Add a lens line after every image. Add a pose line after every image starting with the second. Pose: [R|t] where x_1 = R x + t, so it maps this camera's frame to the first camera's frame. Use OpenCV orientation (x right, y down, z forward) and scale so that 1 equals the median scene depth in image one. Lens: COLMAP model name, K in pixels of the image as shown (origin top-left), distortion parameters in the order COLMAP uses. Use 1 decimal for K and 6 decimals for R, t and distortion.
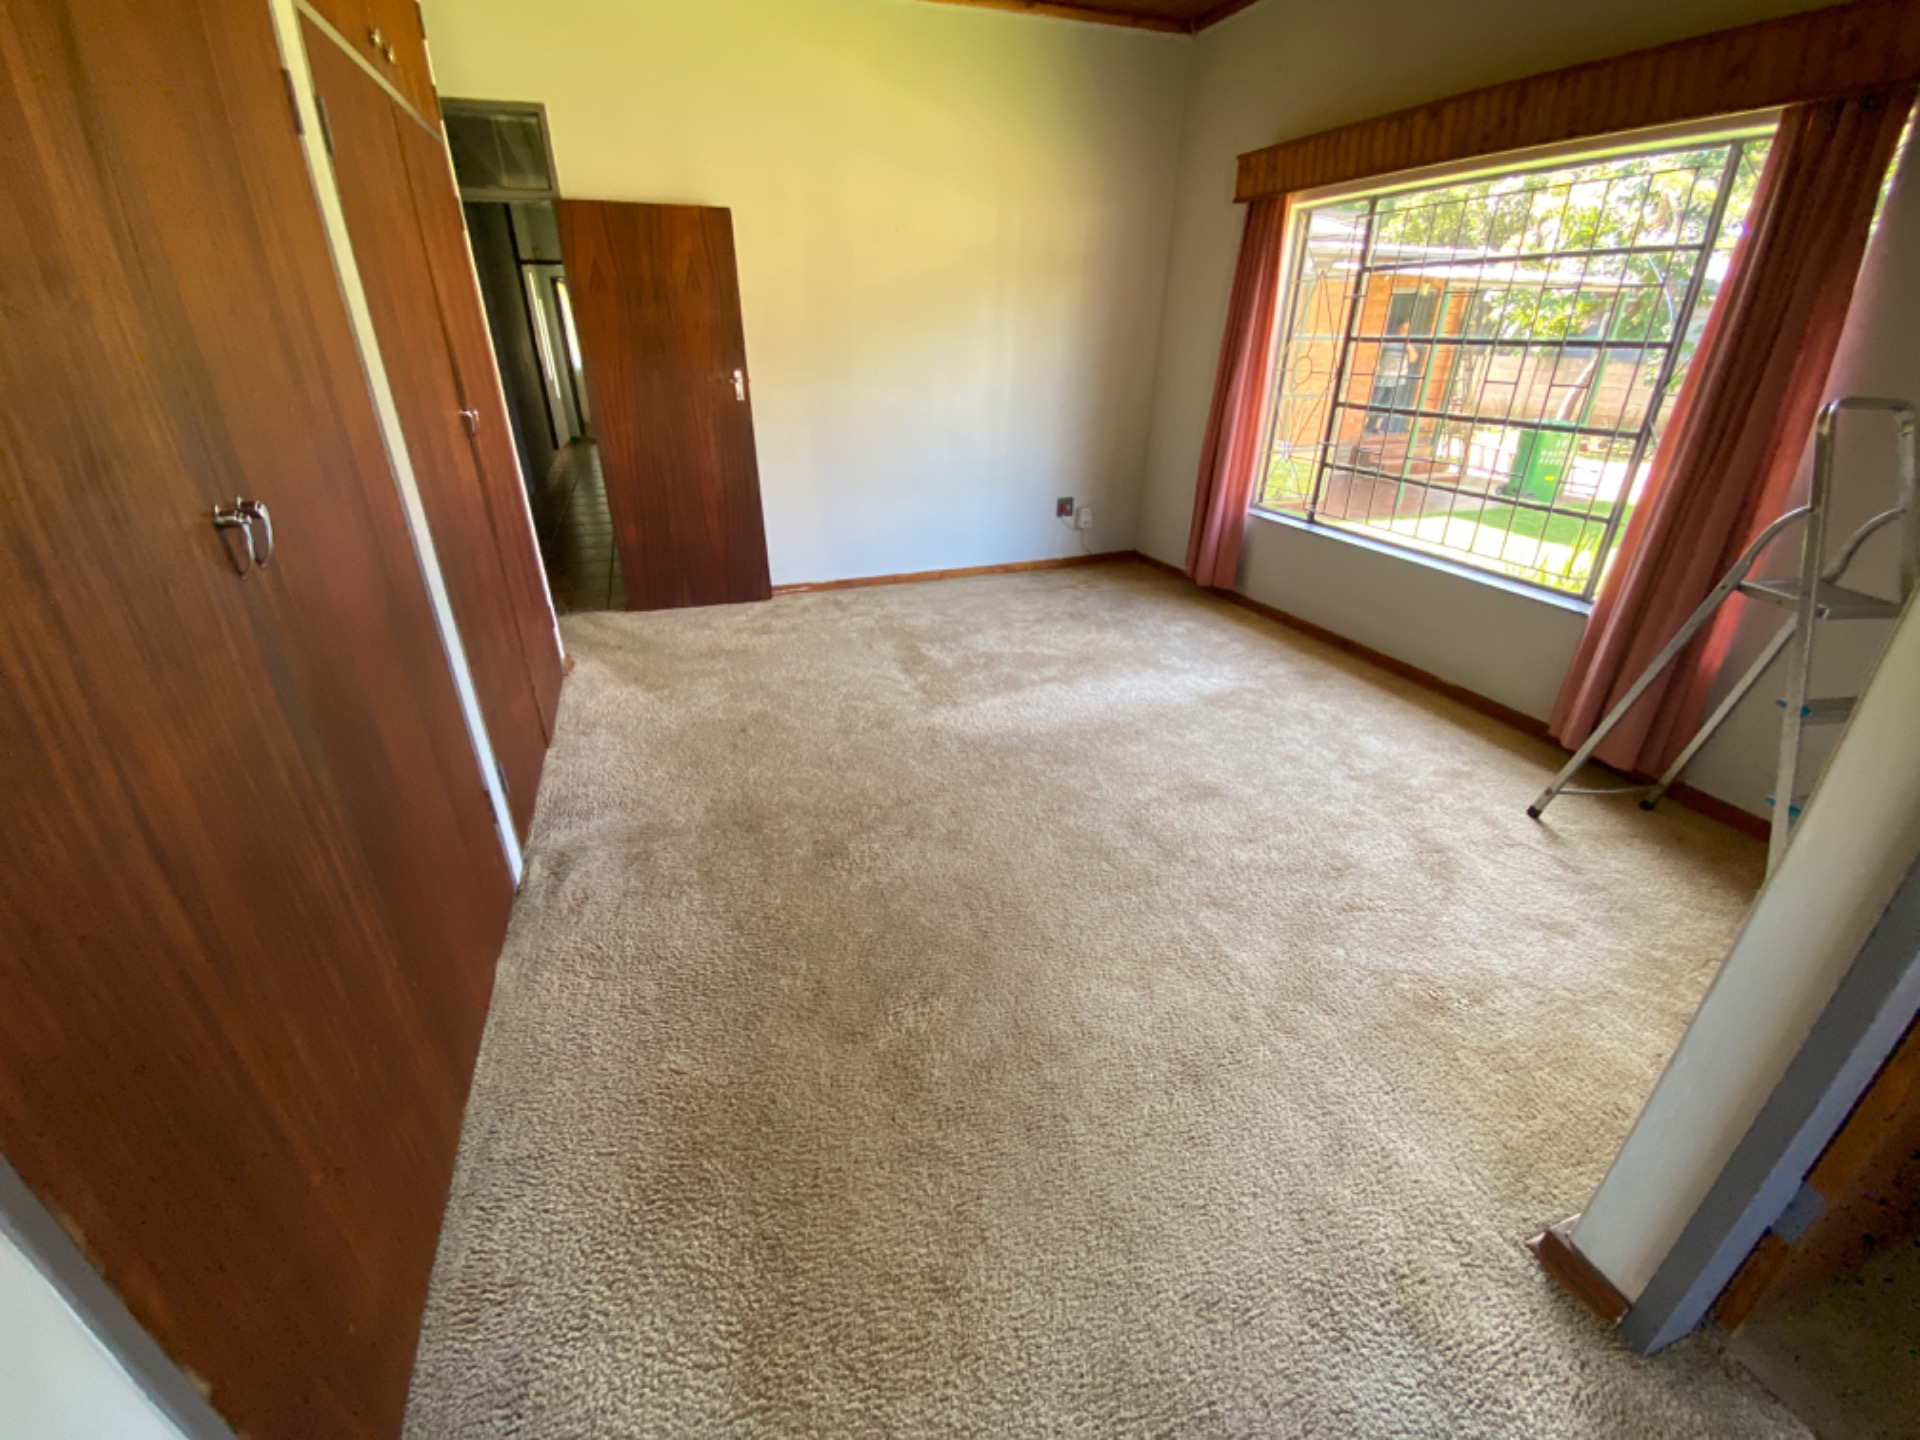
lens RADIAL K [[789.8, 0, 951.9], [0, 789.8, 713.6], [0, 0, 1]] dist [-0.022791, -0.002311]
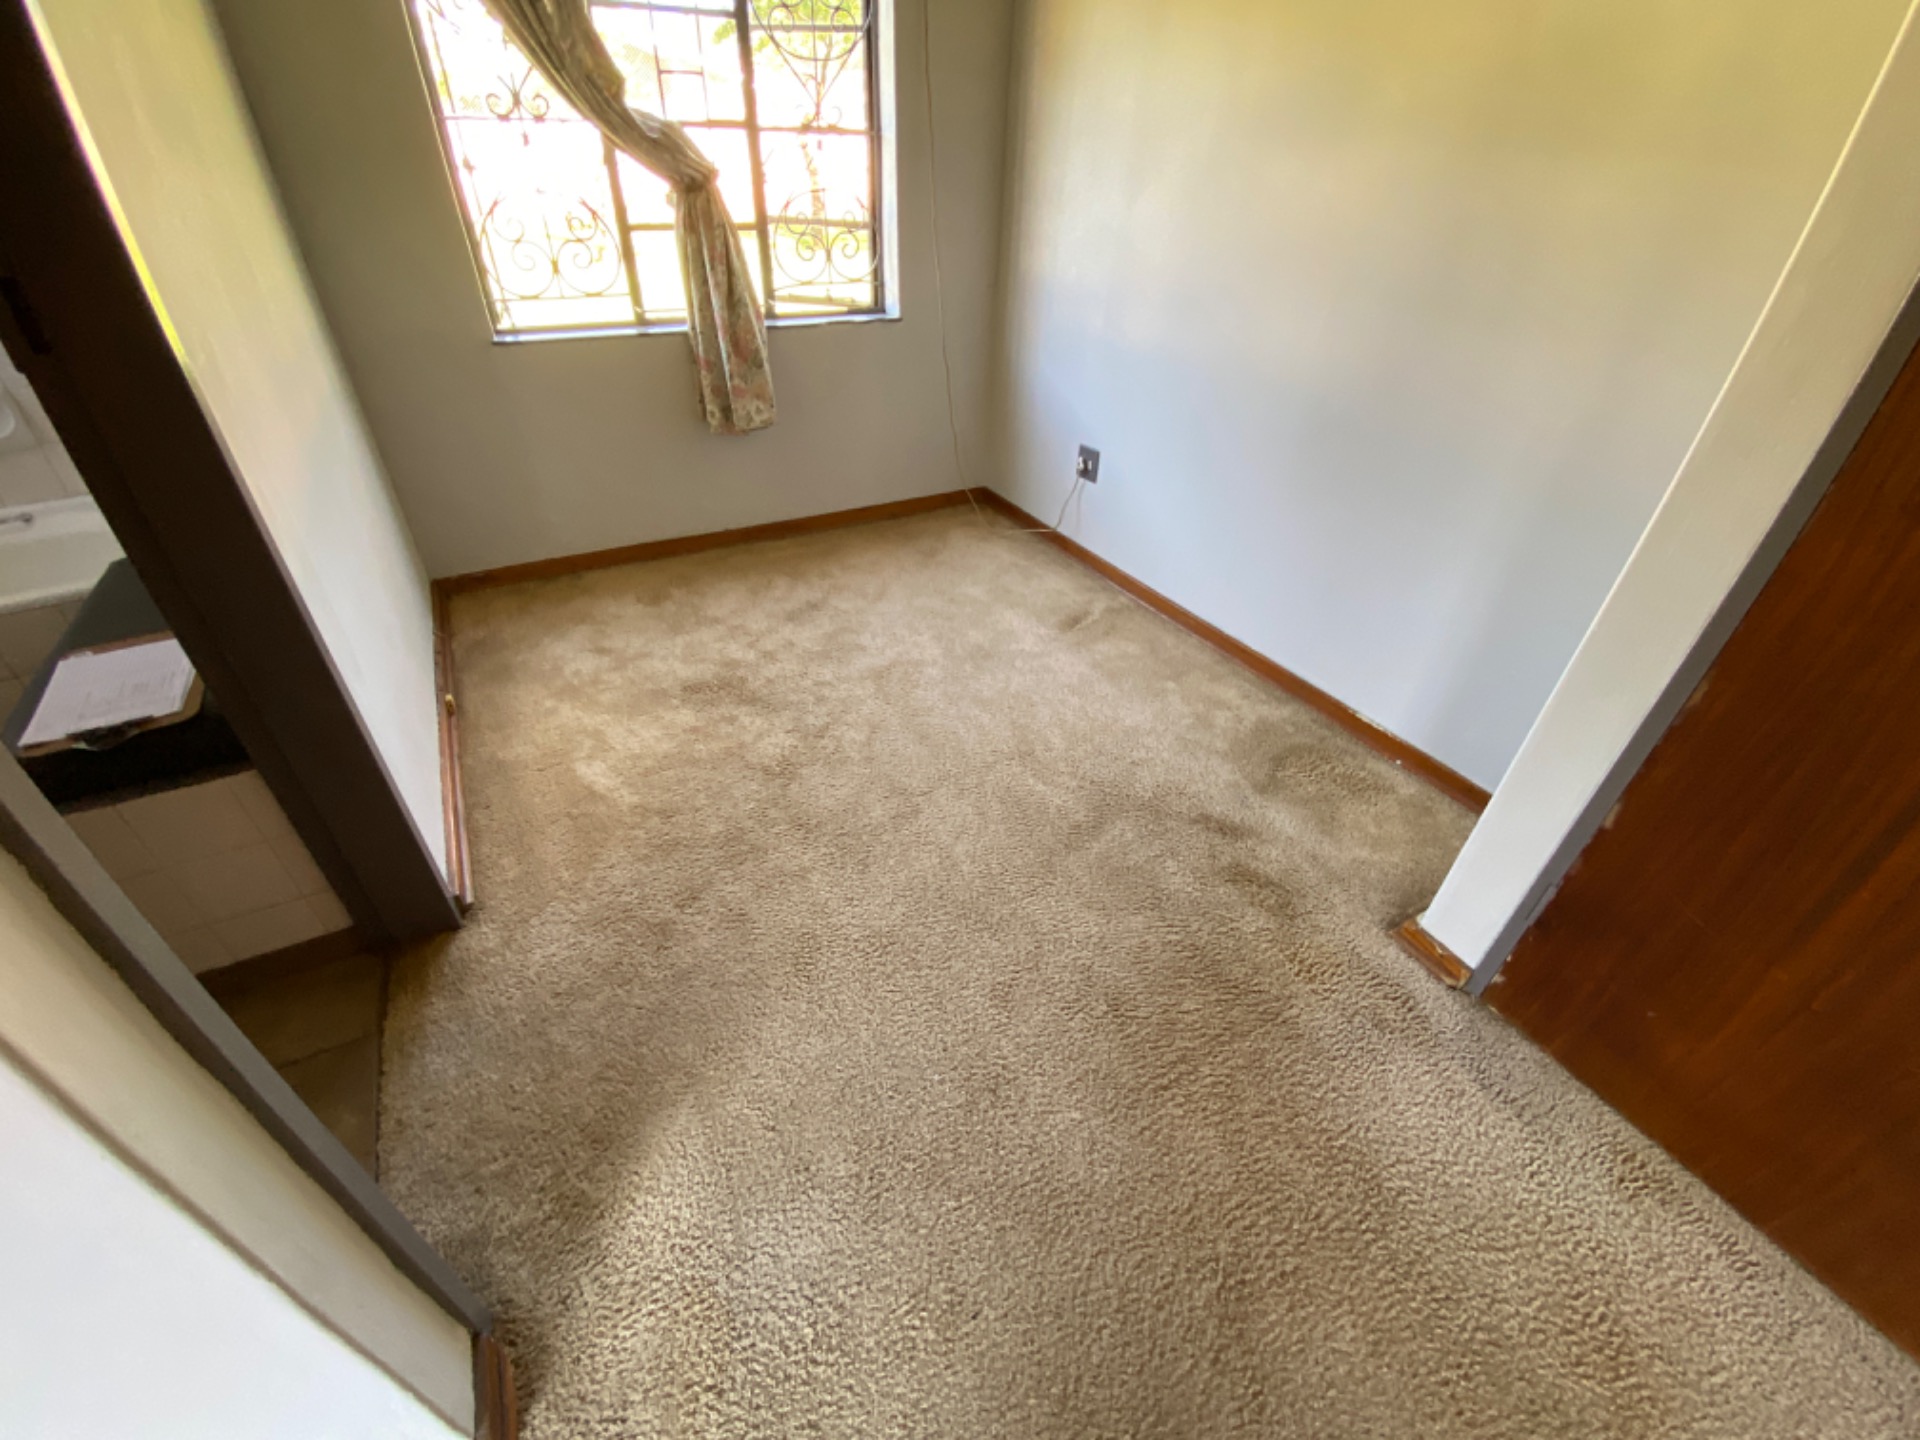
lens RADIAL K [[789.8, 0, 951.0], [0, 789.8, 722.0], [0, 0, 1]] dist [-0.022791, -0.002311]
pose [[-0.985680, 0.083372, -0.146571, 0.424681], [-0.090855, 0.469679, 0.878150, -0.368365], [0.142054, 0.878892, -0.455379, 0.847702]]
